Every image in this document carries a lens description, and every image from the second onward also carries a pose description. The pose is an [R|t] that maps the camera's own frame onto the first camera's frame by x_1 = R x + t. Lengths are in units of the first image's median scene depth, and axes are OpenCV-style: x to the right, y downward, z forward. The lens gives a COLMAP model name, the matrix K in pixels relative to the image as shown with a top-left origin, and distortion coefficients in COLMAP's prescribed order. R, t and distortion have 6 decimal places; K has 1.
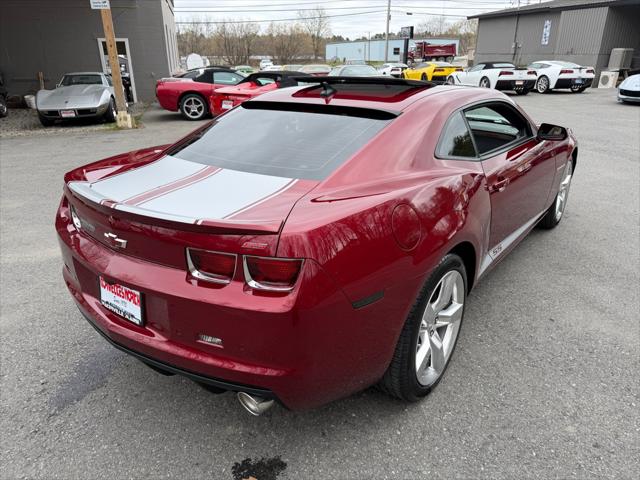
lens RADIAL K [[457.7, 0, 320.6], [0, 457.7, 240.6], [0, 0, 1]] dist [0.008441, -0.032506]
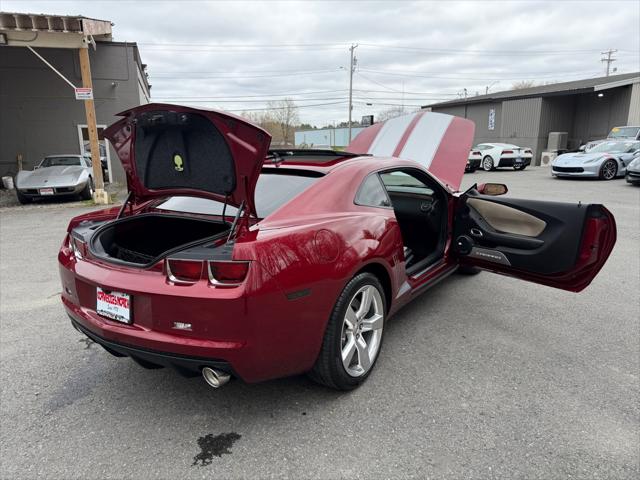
lens RADIAL K [[457.7, 0, 319.4], [0, 457.7, 244.1], [0, 0, 1]] dist [0.008441, -0.032506]
pose [[0.998035, -0.017757, 0.060086, 0.059185], [0.027317, 0.986373, -0.162239, 0.140160], [-0.056386, 0.163561, 0.984920, -0.273147]]
